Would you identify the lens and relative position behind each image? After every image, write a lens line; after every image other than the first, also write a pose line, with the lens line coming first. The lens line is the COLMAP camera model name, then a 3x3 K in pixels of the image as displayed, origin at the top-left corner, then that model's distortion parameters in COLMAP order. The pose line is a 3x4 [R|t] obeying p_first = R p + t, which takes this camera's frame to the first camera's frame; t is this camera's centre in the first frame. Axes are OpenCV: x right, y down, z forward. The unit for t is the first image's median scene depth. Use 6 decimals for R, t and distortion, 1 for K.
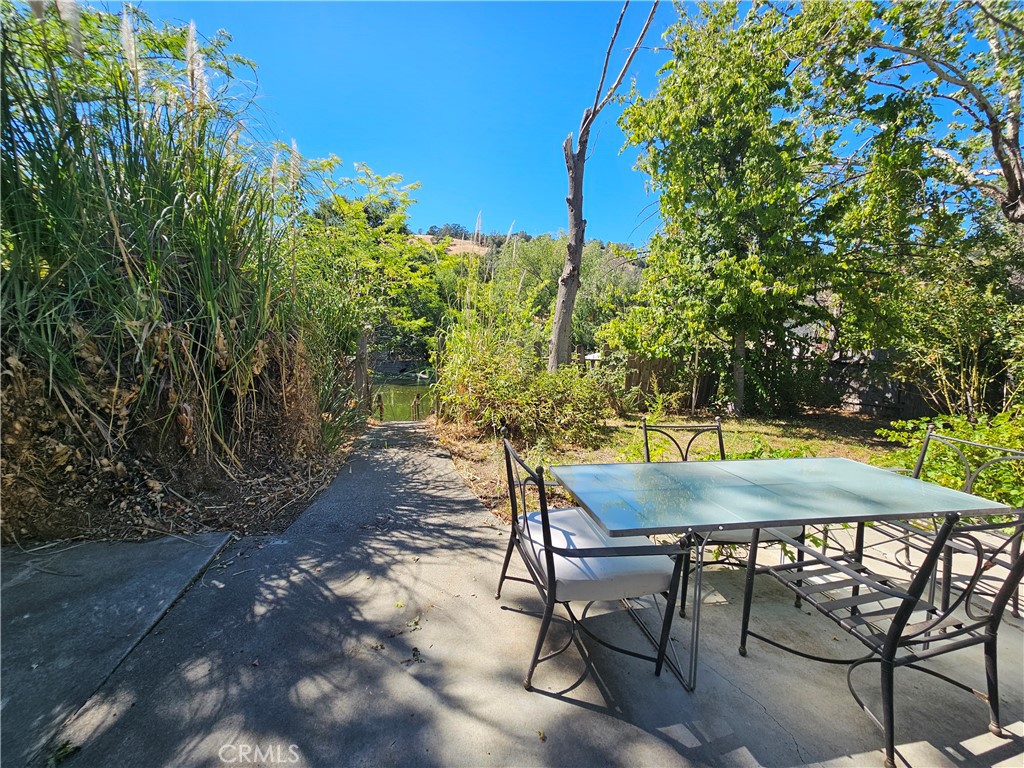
lens RADIAL K [[415.8, 0, 510.0], [0, 415.8, 365.5], [0, 0, 1]] dist [-0.001977, 0.000052]
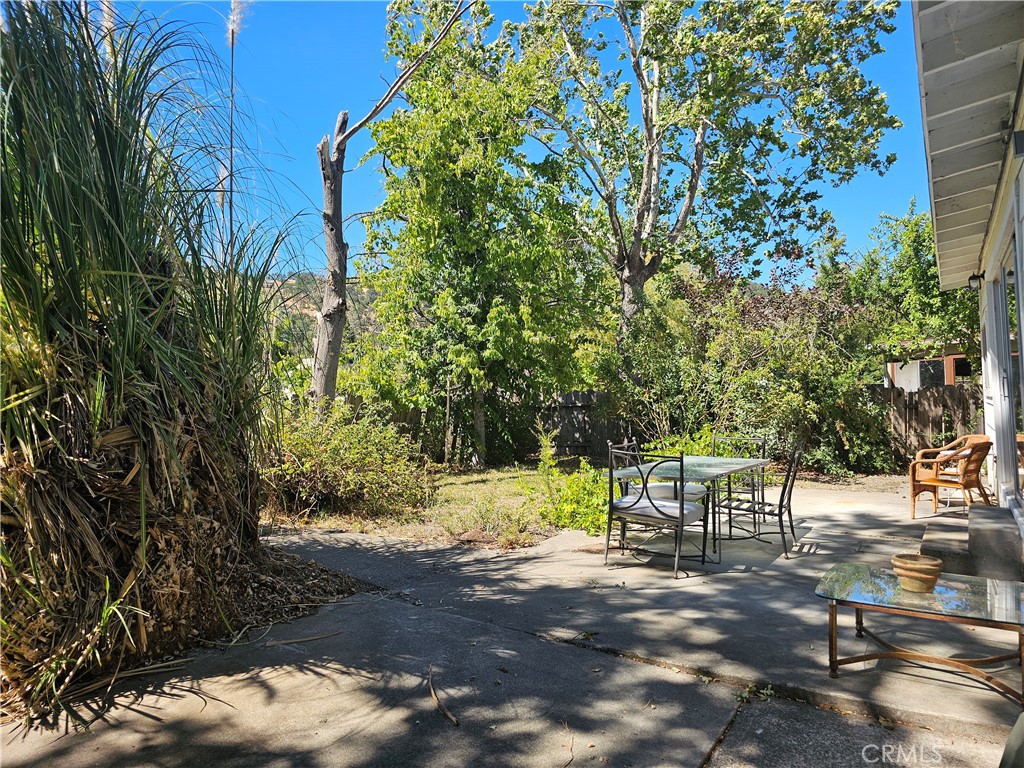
lens RADIAL K [[683.2, 0, 511.2], [0, 683.2, 381.7], [0, 0, 1]] dist [0.000511, 0.000085]
pose [[0.694908, -0.015617, 0.718929, -0.561742], [0.068906, 0.996610, -0.044955, 0.002345], [-0.715790, 0.080778, 0.693628, -0.137038]]
